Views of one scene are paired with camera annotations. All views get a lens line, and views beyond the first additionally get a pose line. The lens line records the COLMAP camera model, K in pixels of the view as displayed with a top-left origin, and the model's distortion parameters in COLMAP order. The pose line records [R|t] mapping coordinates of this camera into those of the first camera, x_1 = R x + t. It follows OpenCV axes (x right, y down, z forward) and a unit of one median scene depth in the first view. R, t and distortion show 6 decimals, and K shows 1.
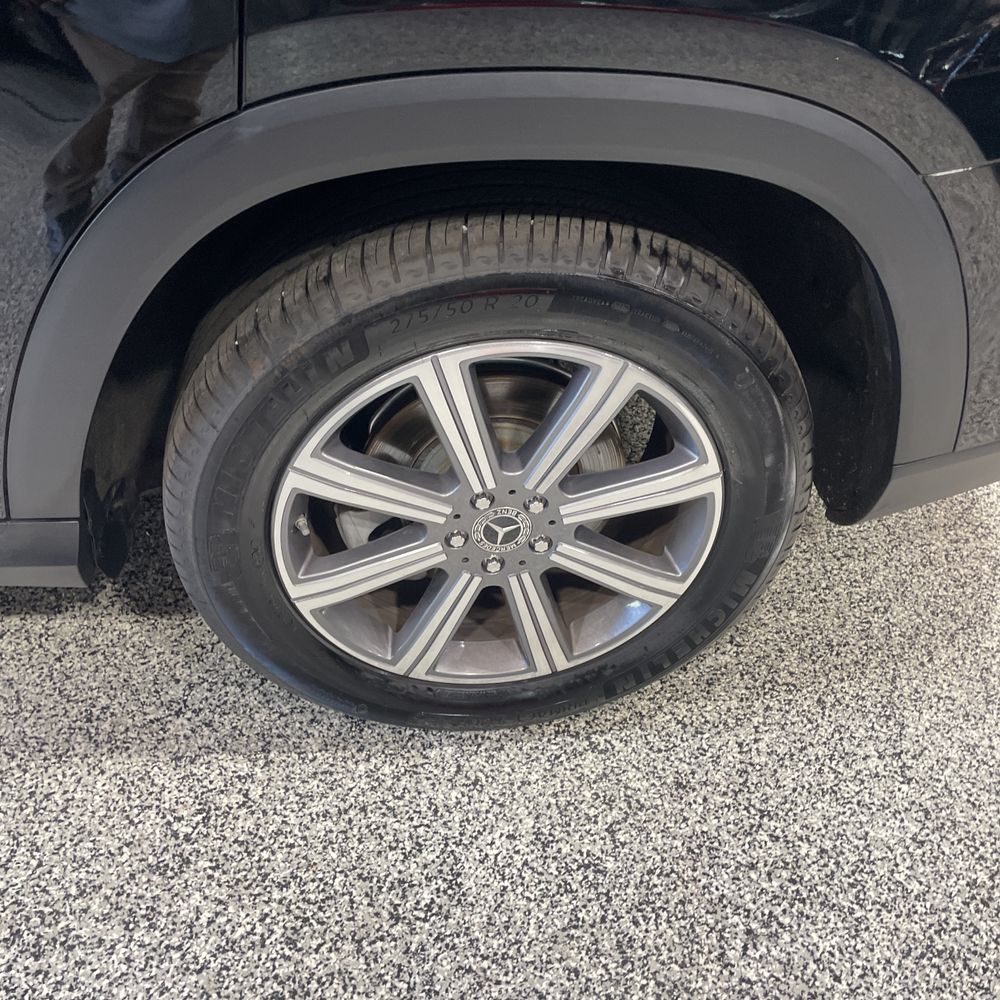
lens RADIAL K [[1013.9, 0, 509.7], [0, 1013.9, 495.9], [0, 0, 1]] dist [0.031484, 0.000000]
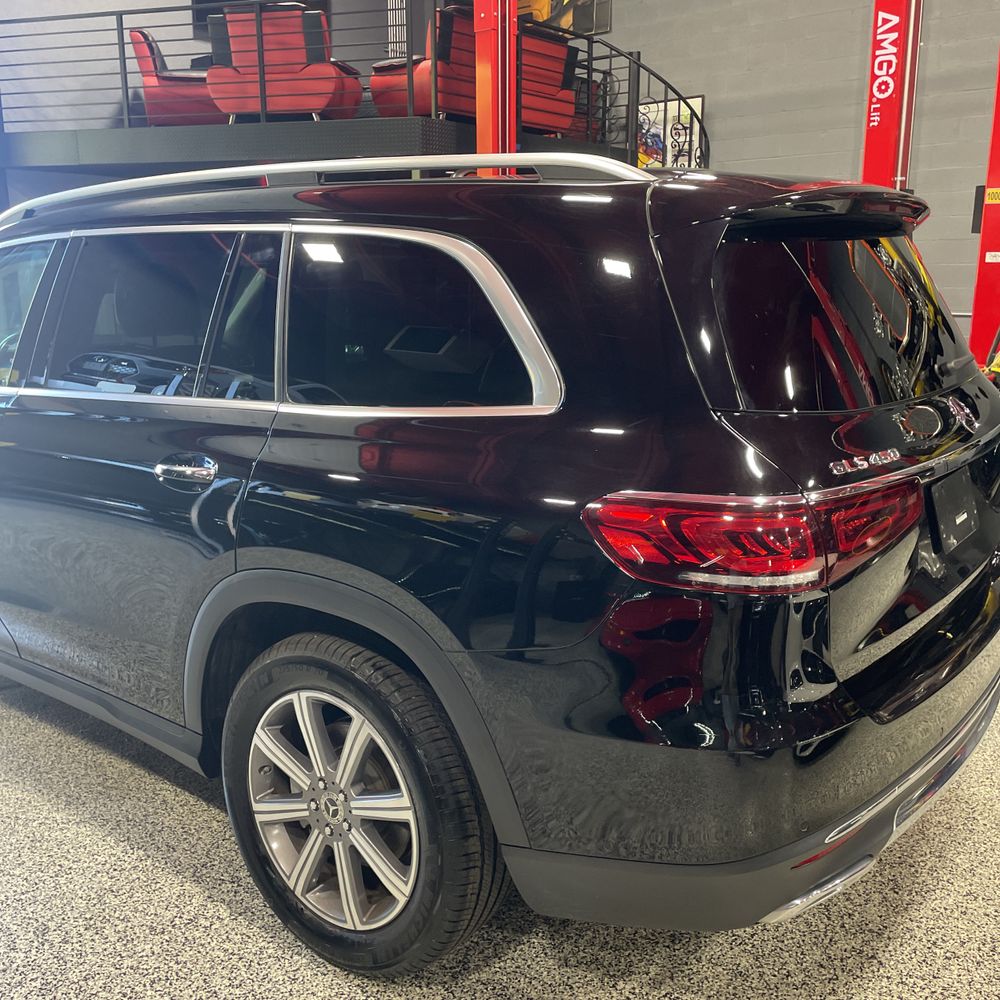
lens RADIAL K [[1013.9, 0, 509.9], [0, 1013.9, 486.1], [0, 0, 1]] dist [0.031484, 0.000000]
pose [[0.705191, 0.067633, -0.705784, 1.482434], [-0.424632, 0.837457, -0.344024, 0.043122], [0.567797, 0.542301, 0.619287, -0.279035]]
